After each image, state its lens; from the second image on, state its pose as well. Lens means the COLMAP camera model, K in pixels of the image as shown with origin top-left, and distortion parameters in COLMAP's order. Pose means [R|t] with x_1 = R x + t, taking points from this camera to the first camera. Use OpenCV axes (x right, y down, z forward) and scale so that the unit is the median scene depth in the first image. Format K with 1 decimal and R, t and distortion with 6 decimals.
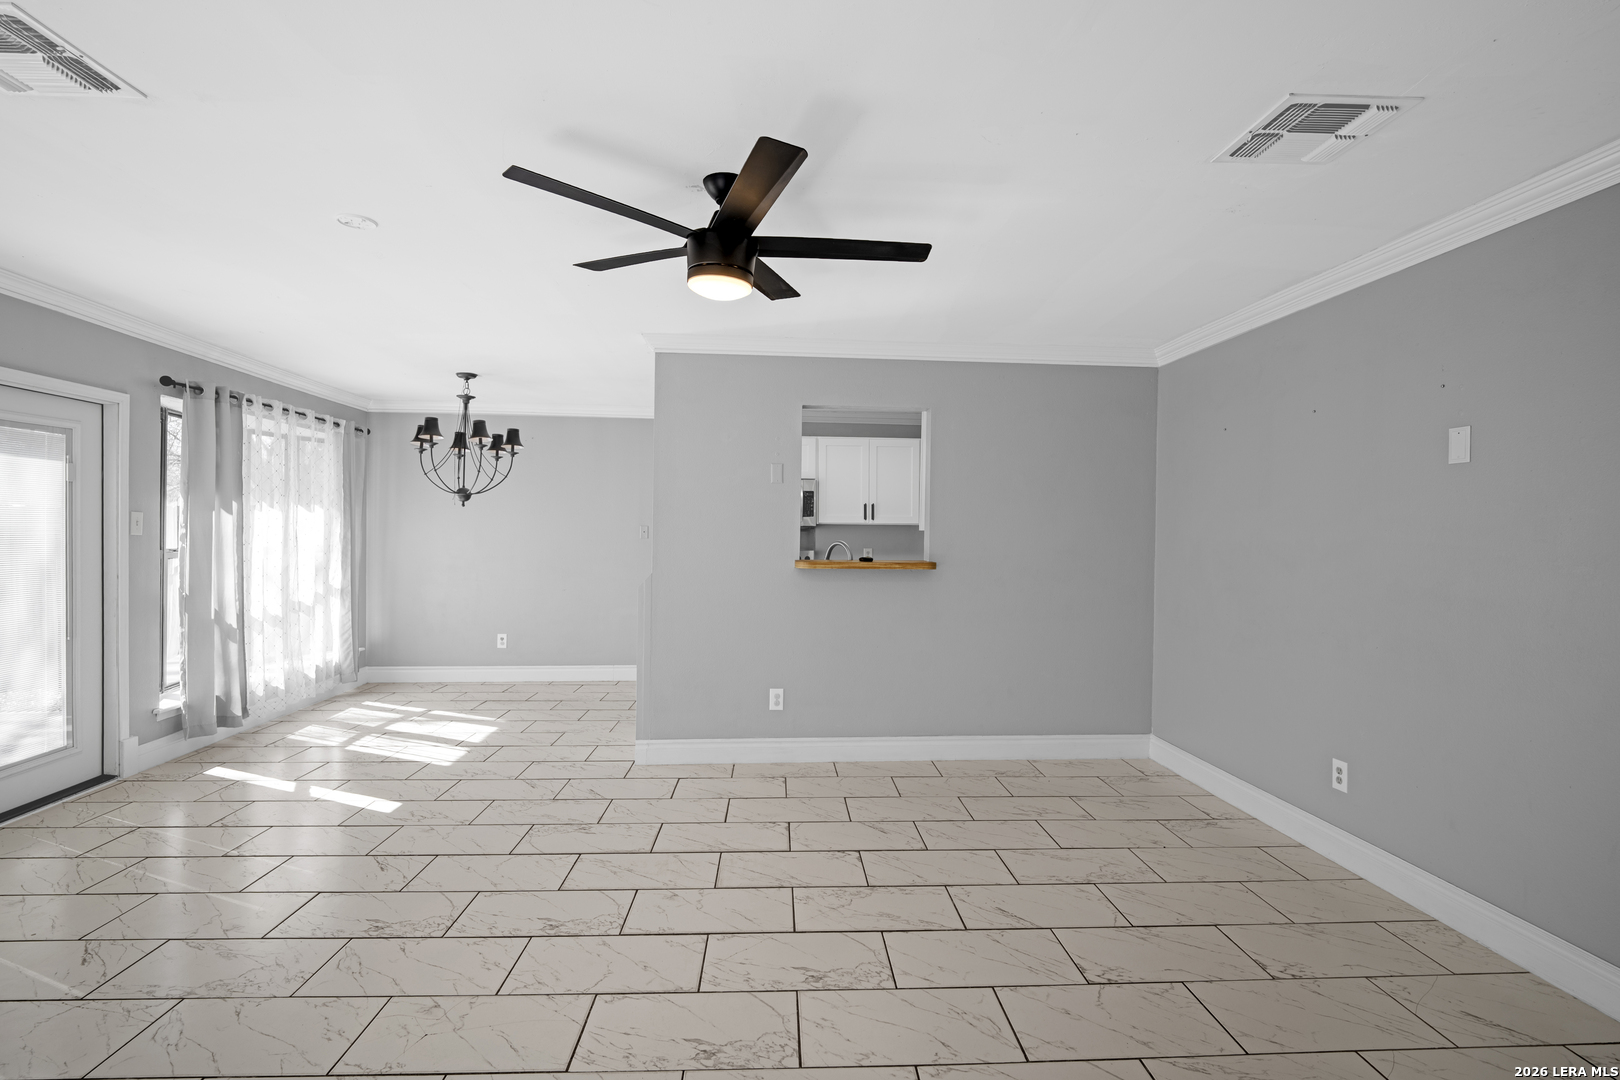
lens RADIAL K [[764.4, 0, 811.1], [0, 764.4, 530.6], [0, 0, 1]] dist [-0.011742, -0.000561]
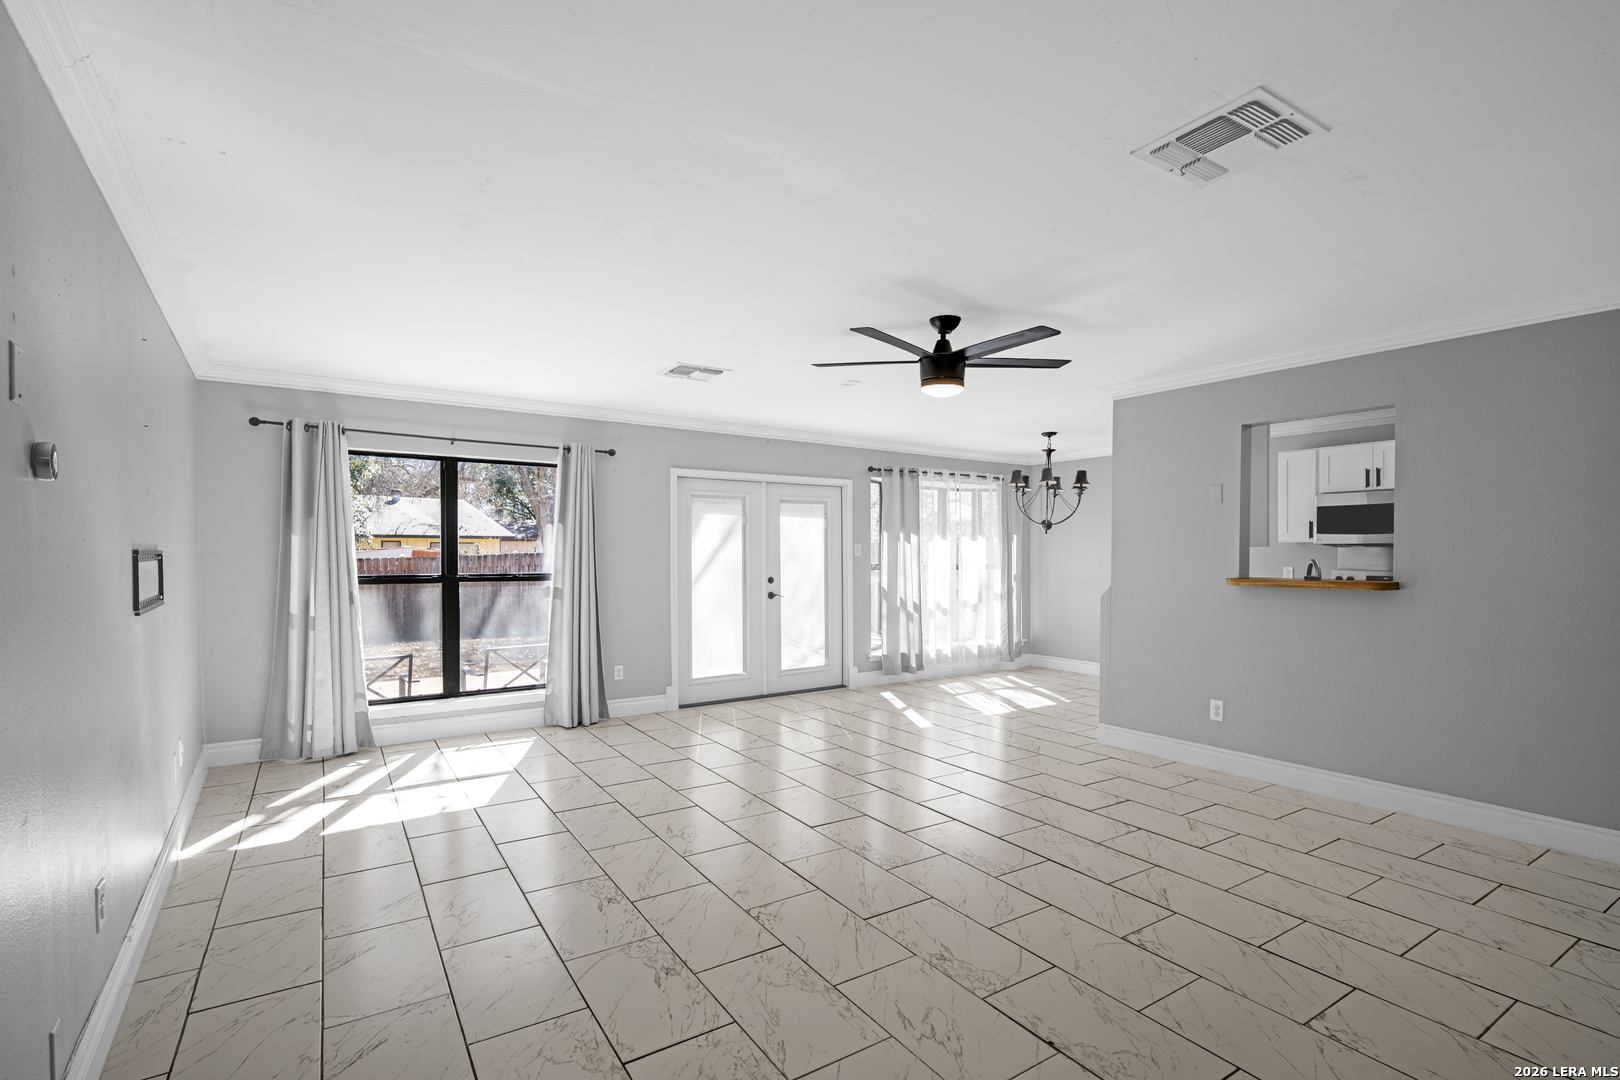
lens RADIAL K [[756.7, 0, 833.2], [0, 756.7, 556.0], [0, 0, 1]] dist [-0.036879, 0.000077]
pose [[0.509614, -0.005552, -0.860385, 0.553728], [0.006870, 0.999974, -0.002383, 0.007952], [0.860376, -0.004696, 0.509639, 0.024702]]
